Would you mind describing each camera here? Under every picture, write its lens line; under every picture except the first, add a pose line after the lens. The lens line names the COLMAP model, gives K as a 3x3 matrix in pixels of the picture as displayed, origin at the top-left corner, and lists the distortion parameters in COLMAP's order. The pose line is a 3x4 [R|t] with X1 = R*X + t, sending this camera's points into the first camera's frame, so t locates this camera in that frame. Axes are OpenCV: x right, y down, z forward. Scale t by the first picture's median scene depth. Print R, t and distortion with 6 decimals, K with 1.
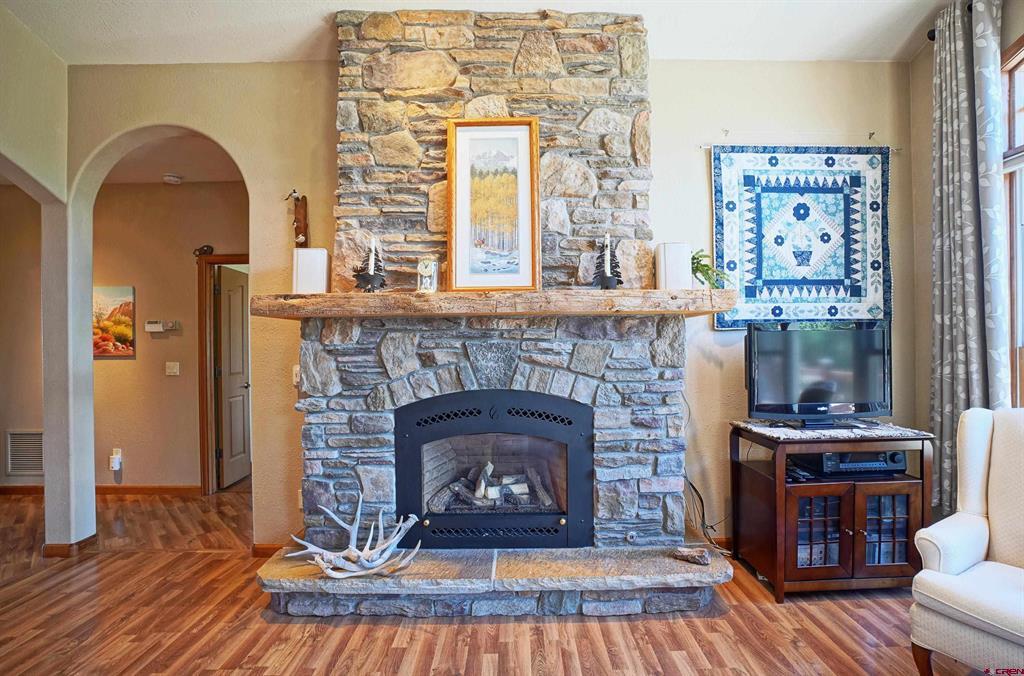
lens RADIAL K [[466.9, 0, 518.0], [0, 466.9, 343.6], [0, 0, 1]] dist [-0.047533, 0.000666]
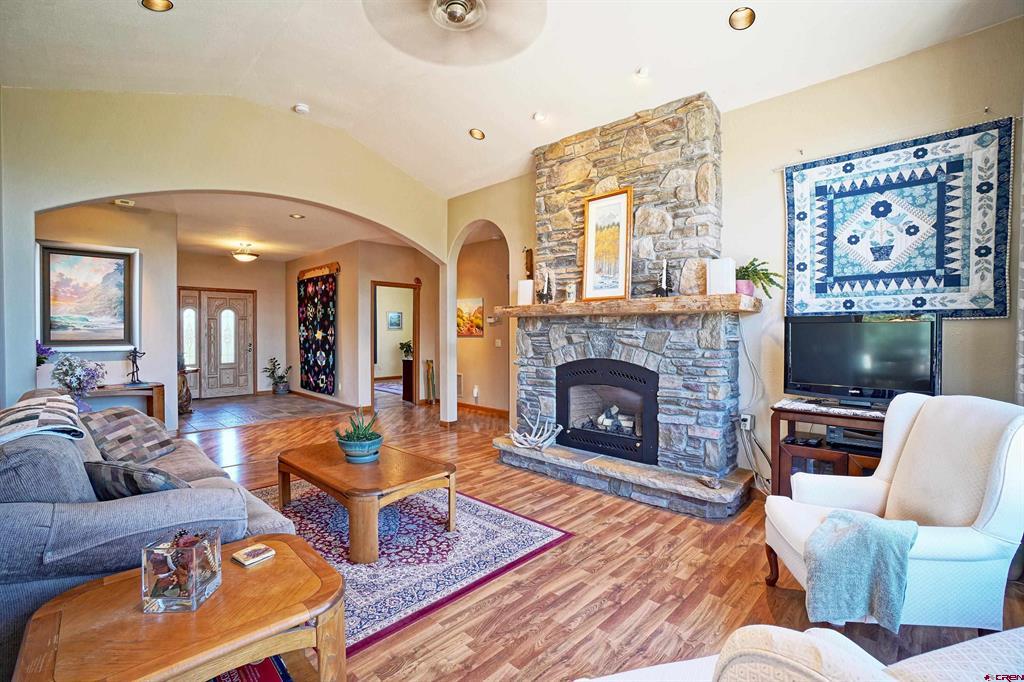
lens RADIAL K [[453.8, 0, 506.0], [0, 453.8, 335.1], [0, 0, 1]] dist [-0.056844, 0.020087]
pose [[0.707708, 0.015608, -0.706332, 0.814073], [-0.004232, 0.999832, 0.017854, -0.013204], [0.706492, -0.009646, 0.707655, -0.376613]]
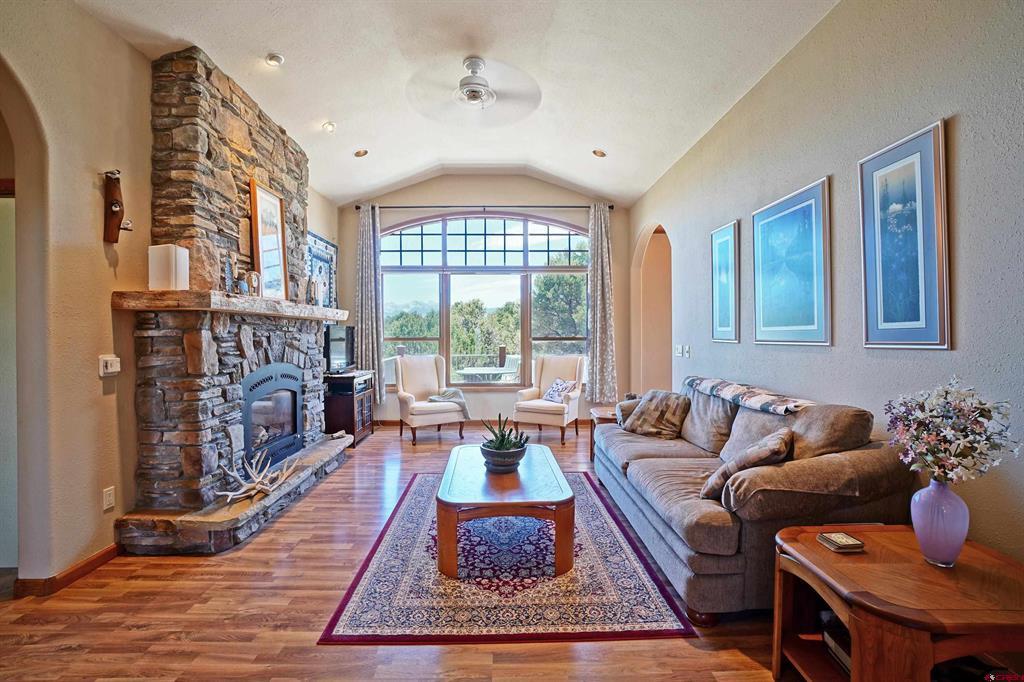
lens RADIAL K [[453.8, 0, 506.0], [0, 453.8, 335.1], [0, 0, 1]] dist [-0.056844, 0.020087]
pose [[-0.007921, 0.007858, 0.999938, -1.526273], [-0.000062, 0.999969, -0.007859, 0.014797], [-0.999969, -0.000124, -0.007920, 0.218734]]
